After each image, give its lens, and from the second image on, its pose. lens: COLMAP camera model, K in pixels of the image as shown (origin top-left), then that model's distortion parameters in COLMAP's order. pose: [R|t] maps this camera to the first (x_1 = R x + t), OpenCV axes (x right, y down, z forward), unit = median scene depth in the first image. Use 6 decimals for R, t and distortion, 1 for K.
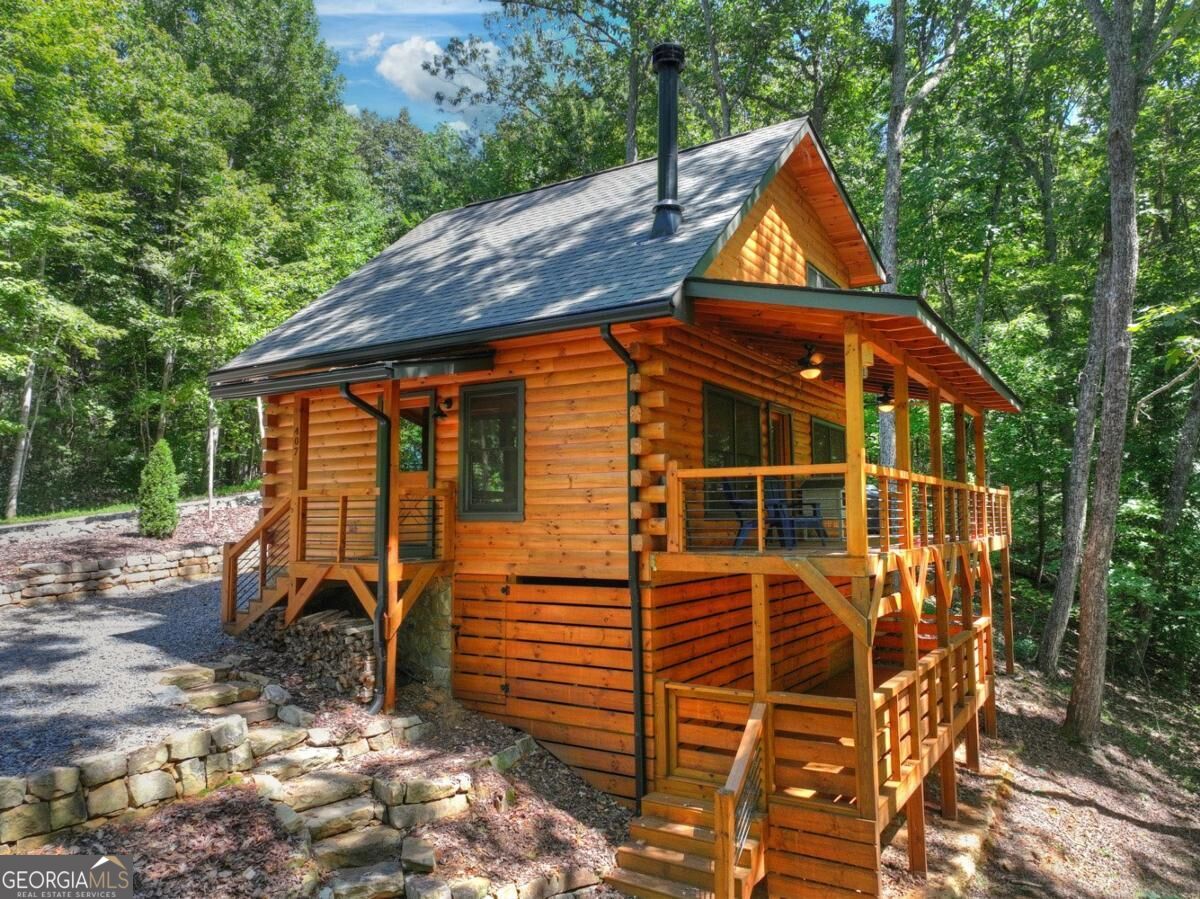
lens RADIAL K [[840.7, 0, 600.4], [0, 840.7, 452.9], [0, 0, 1]] dist [0.000907, 0.007146]
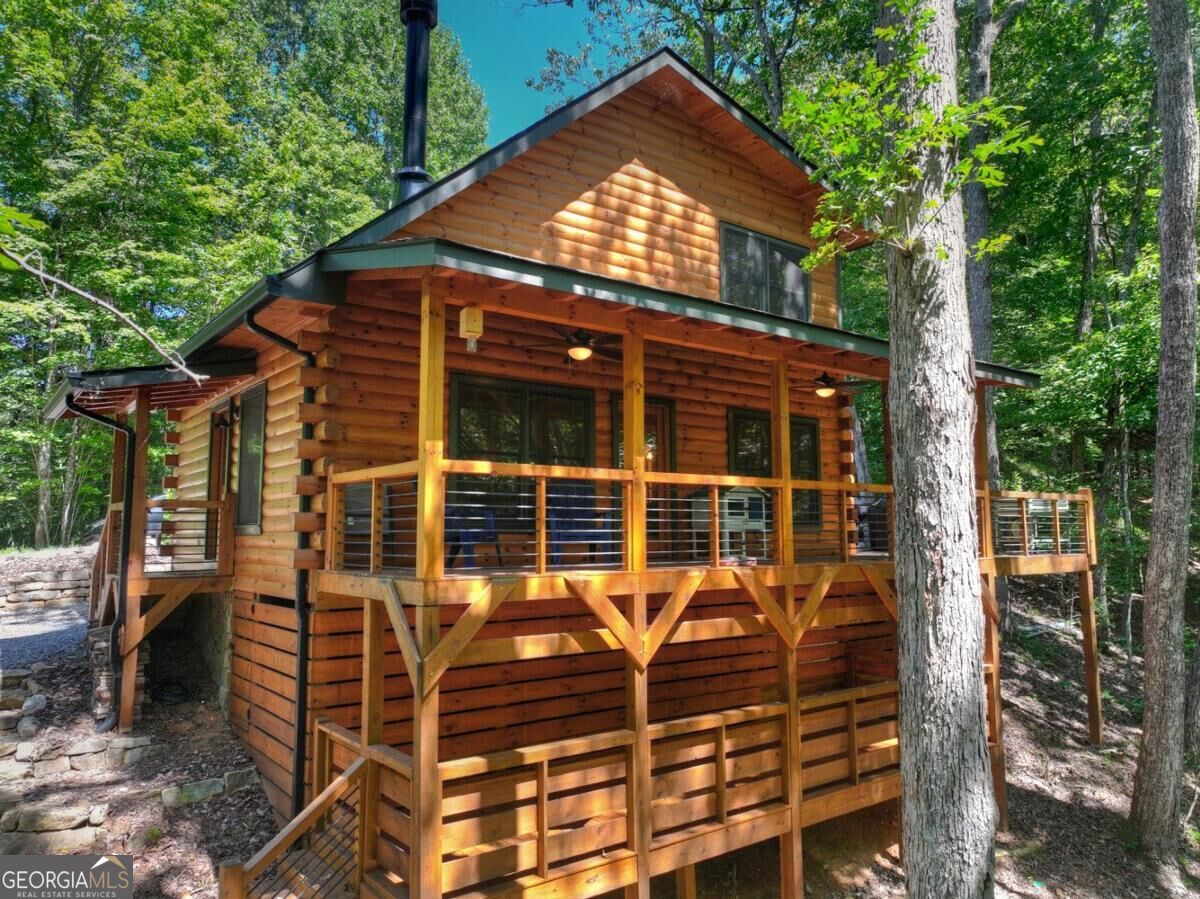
lens RADIAL K [[840.7, 0, 599.1], [0, 840.7, 451.3], [0, 0, 1]] dist [0.000907, 0.007146]
pose [[0.936393, -0.034140, -0.349288, 0.578332], [0.026918, 0.999312, -0.025509, 0.023205], [0.349918, 0.014484, 0.936668, 0.259387]]
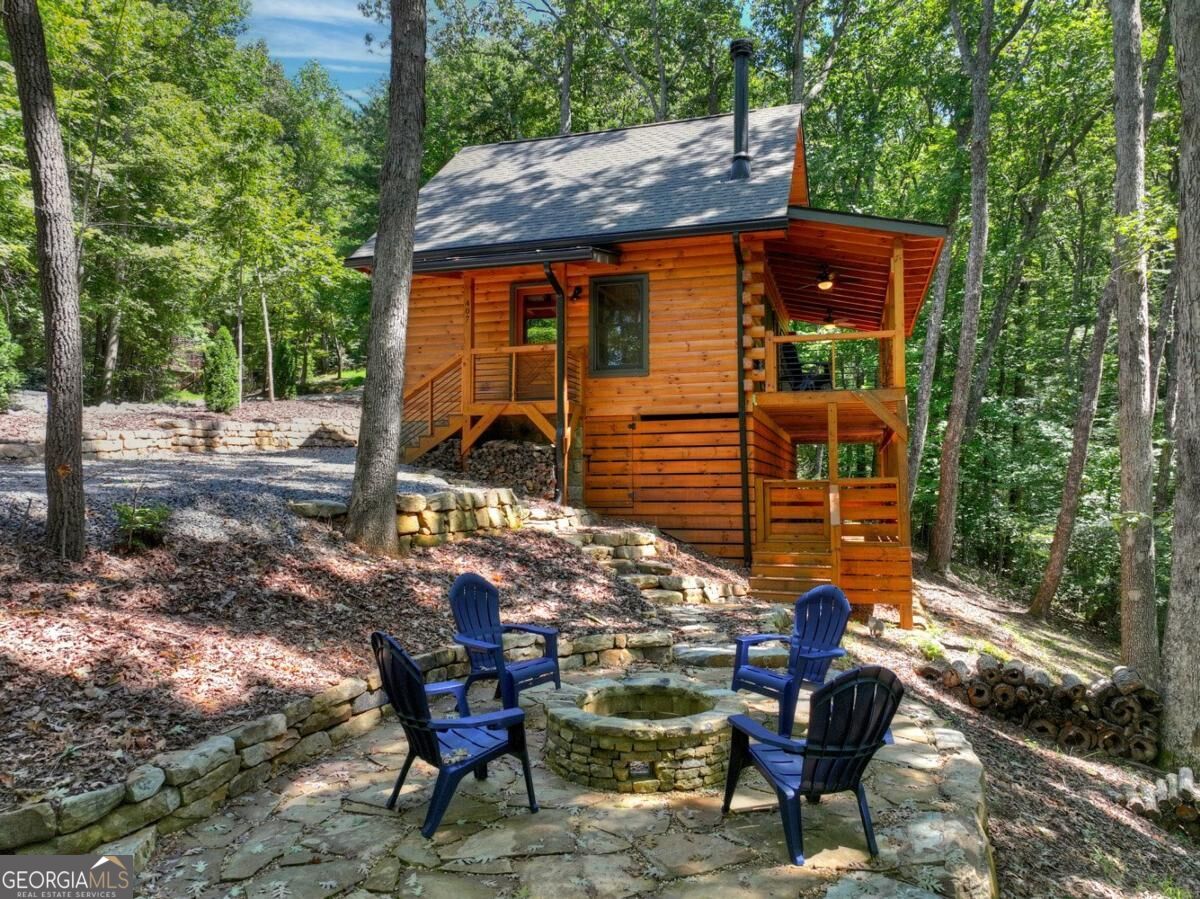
lens RADIAL K [[840.7, 0, 599.1], [0, 840.7, 454.2], [0, 0, 1]] dist [0.000907, 0.007146]
pose [[0.964064, 0.015082, 0.265243, -0.531761], [-0.023825, 0.999273, 0.029777, 0.170395], [-0.264601, -0.035026, 0.963722, -0.315054]]
